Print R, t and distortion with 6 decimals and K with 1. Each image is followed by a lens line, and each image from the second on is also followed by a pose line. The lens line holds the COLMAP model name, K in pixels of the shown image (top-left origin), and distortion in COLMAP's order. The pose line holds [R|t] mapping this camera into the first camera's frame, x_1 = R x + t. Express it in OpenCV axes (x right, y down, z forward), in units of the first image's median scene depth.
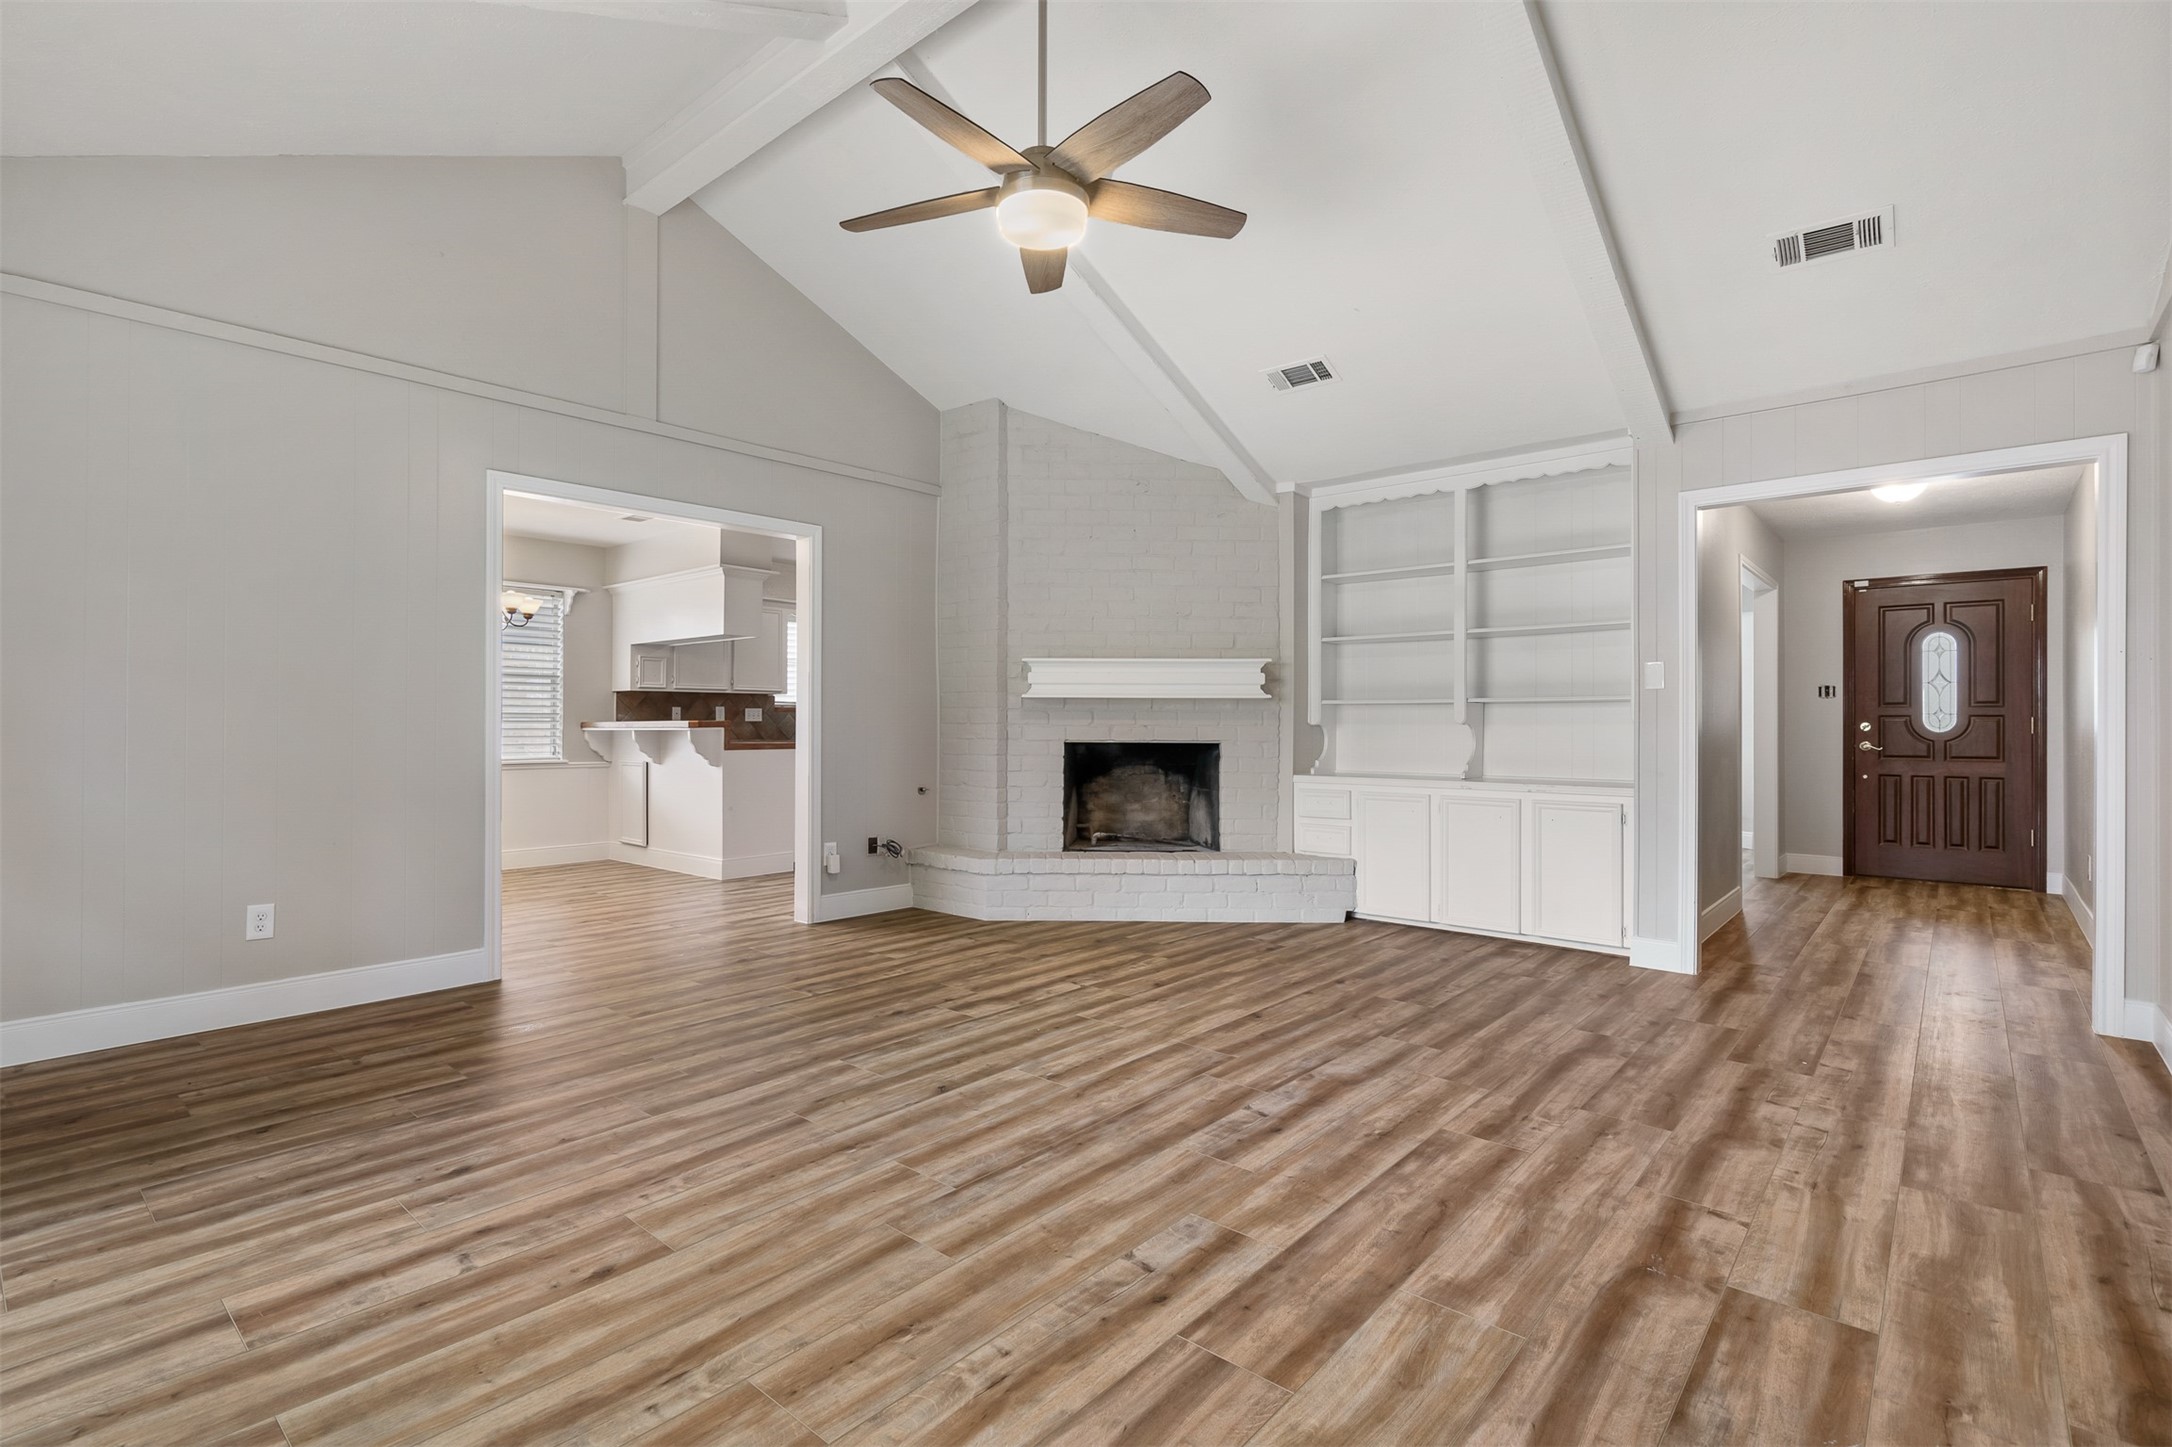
lens RADIAL K [[1002.1, 0, 1070.2], [0, 1002.1, 734.1], [0, 0, 1]] dist [-0.005001, 0.000582]
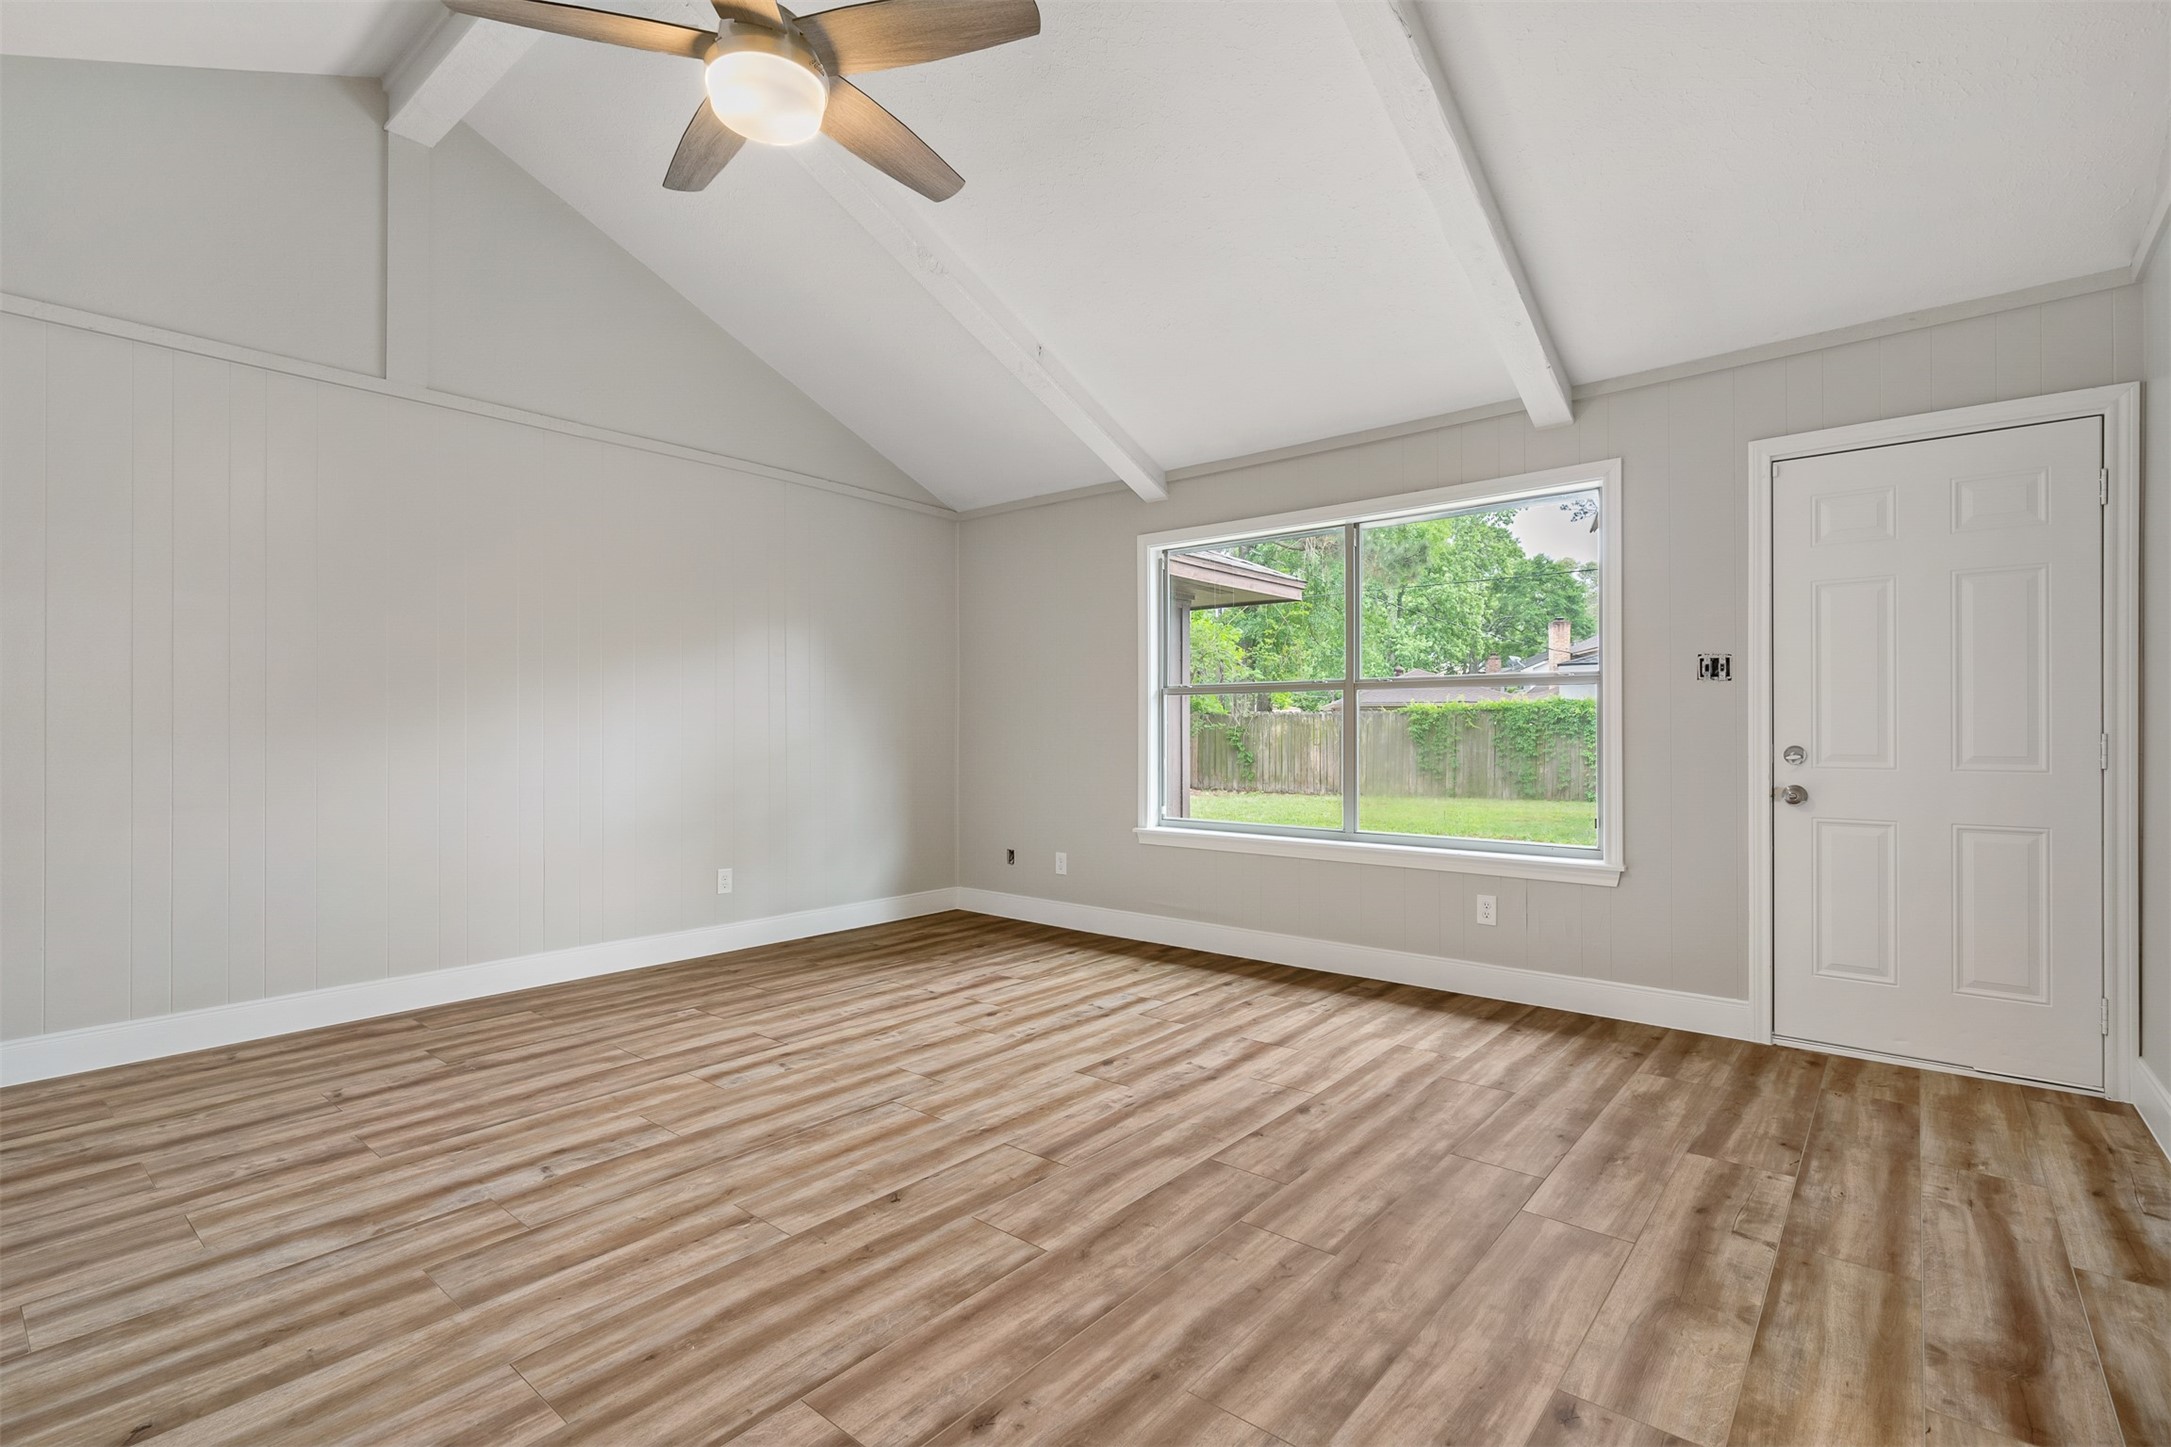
lens RADIAL K [[1001.7, 0, 1076.1], [0, 1001.7, 728.1], [0, 0, 1]] dist [-0.005001, 0.000582]
pose [[-0.999864, -0.001101, -0.016446, -0.263669], [-0.001276, 0.999943, 0.010630, -0.030375], [0.016433, 0.010650, -0.999808, 1.830698]]
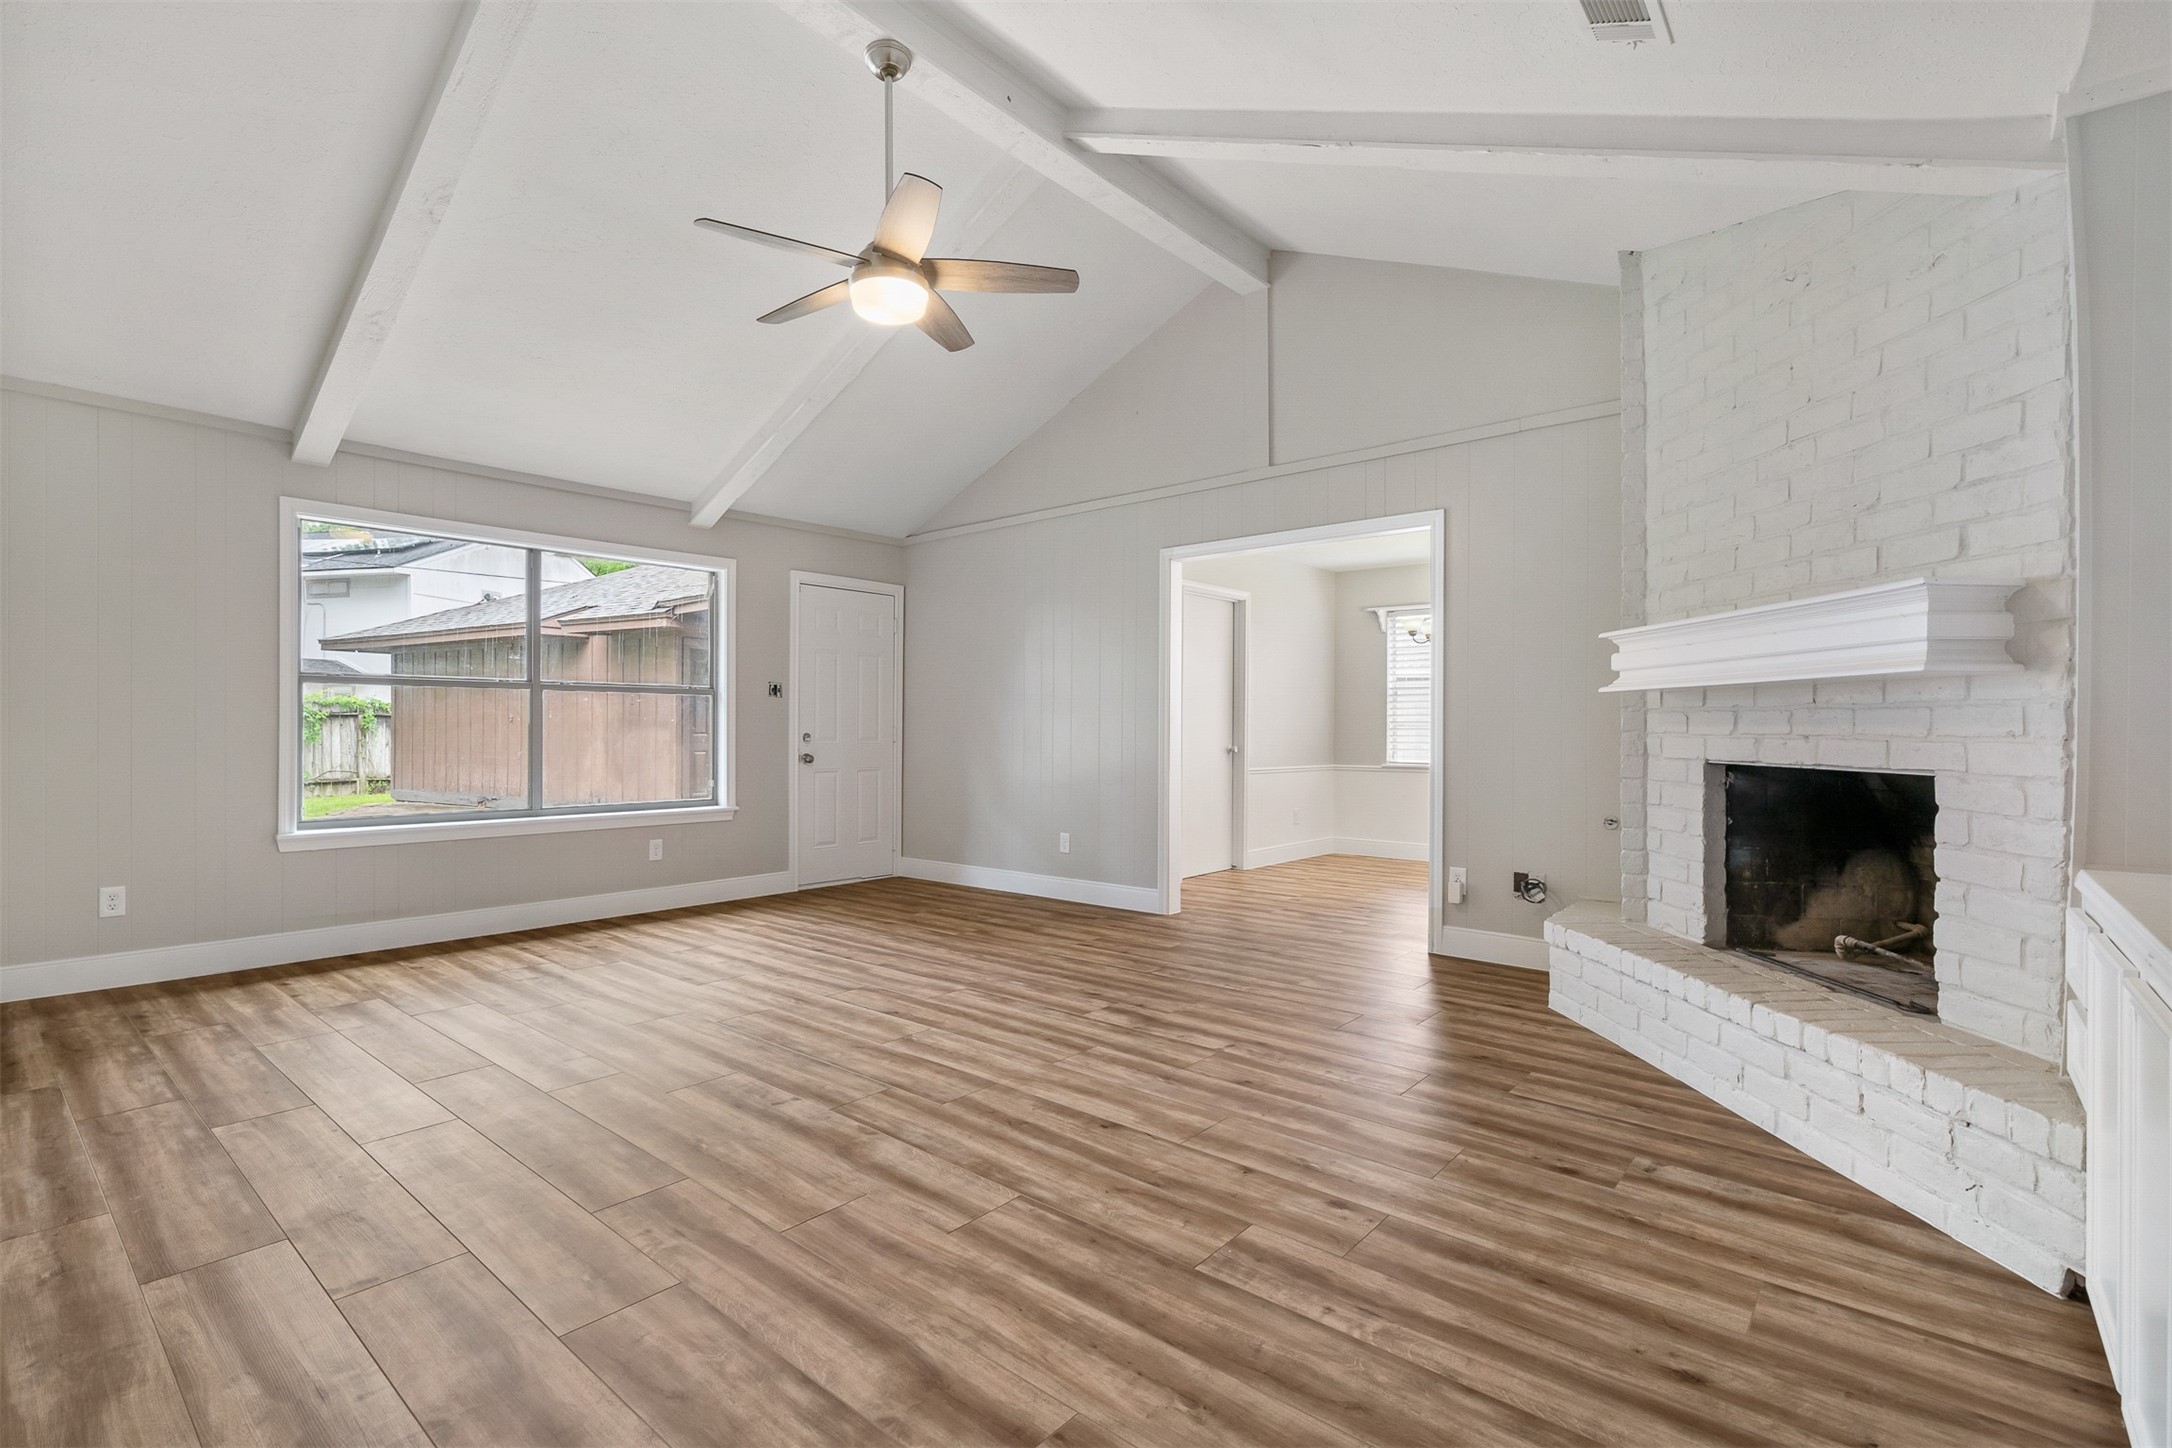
lens RADIAL K [[1002.1, 0, 1076.5], [0, 1002.1, 735.1], [0, 0, 1]] dist [-0.005001, 0.000582]
pose [[0.014478, 0.003963, -0.999887, 1.180513], [-0.015033, 0.999880, 0.003745, -0.010388], [0.999782, 0.014977, 0.014536, 1.233916]]
